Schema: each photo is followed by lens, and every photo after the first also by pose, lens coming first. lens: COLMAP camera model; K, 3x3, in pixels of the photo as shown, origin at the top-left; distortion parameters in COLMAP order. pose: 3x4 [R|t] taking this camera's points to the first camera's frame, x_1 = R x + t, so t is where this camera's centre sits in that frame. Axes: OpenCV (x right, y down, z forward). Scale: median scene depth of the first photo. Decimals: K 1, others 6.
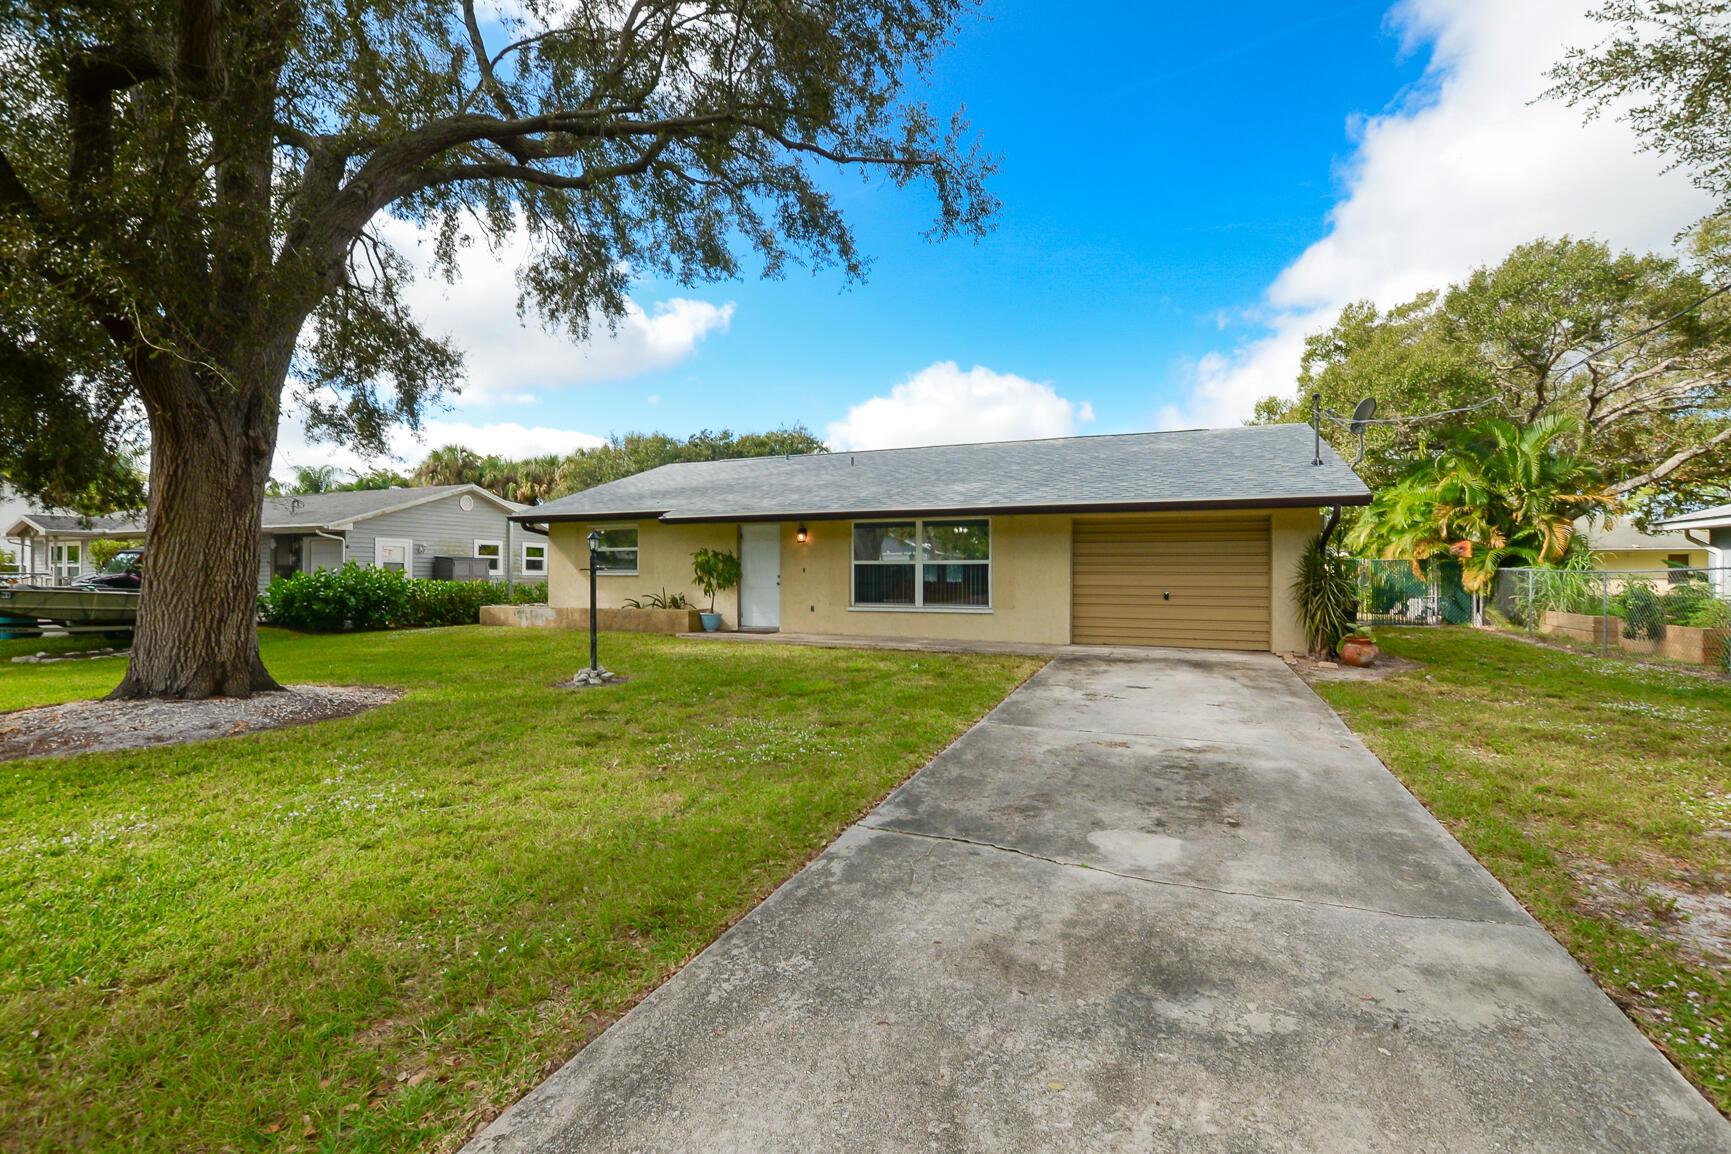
lens RADIAL K [[784.0, 0, 873.0], [0, 784.0, 571.6], [0, 0, 1]] dist [-0.023920, 0.000664]
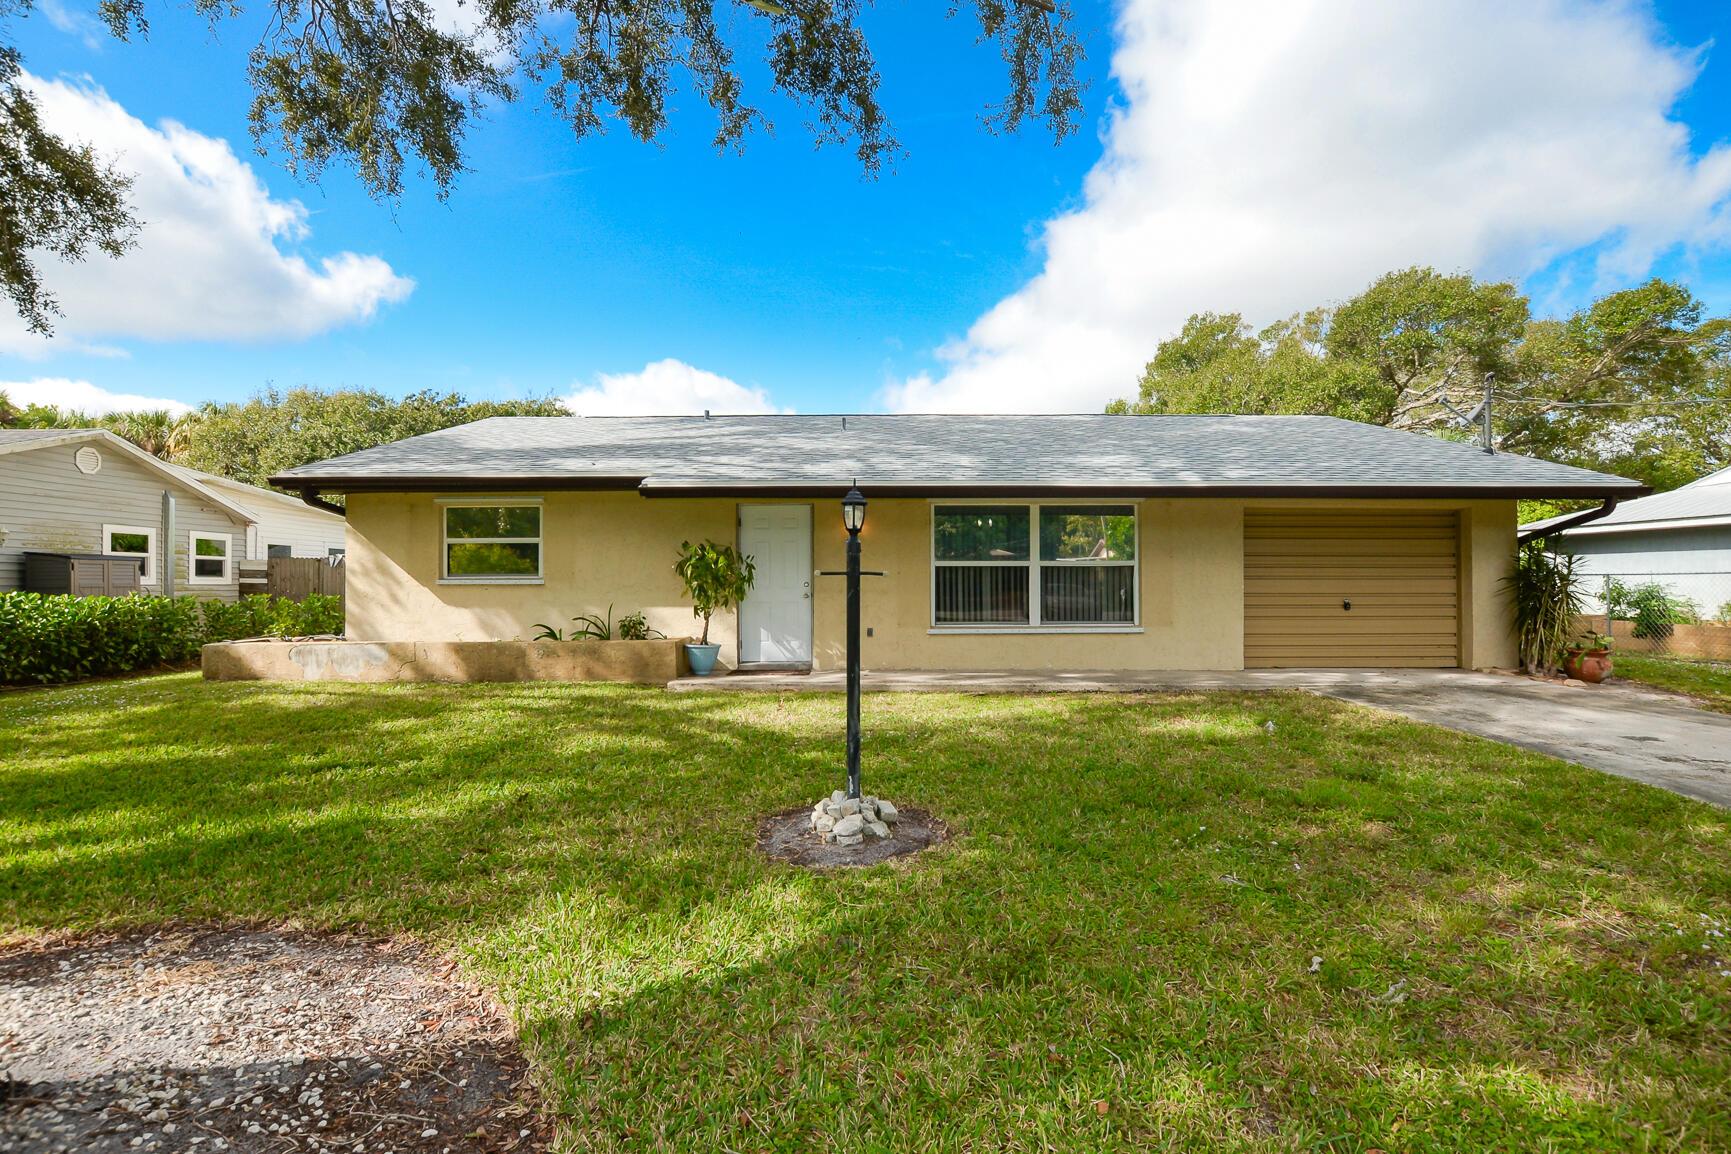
lens RADIAL K [[784.0, 0, 873.0], [0, 784.0, 571.6], [0, 0, 1]] dist [-0.023920, 0.000664]
pose [[0.916040, -0.001271, 0.401085, -0.291038], [0.003177, 0.999987, -0.004087, -0.001866], [-0.401074, 0.005018, 0.916032, 0.331153]]
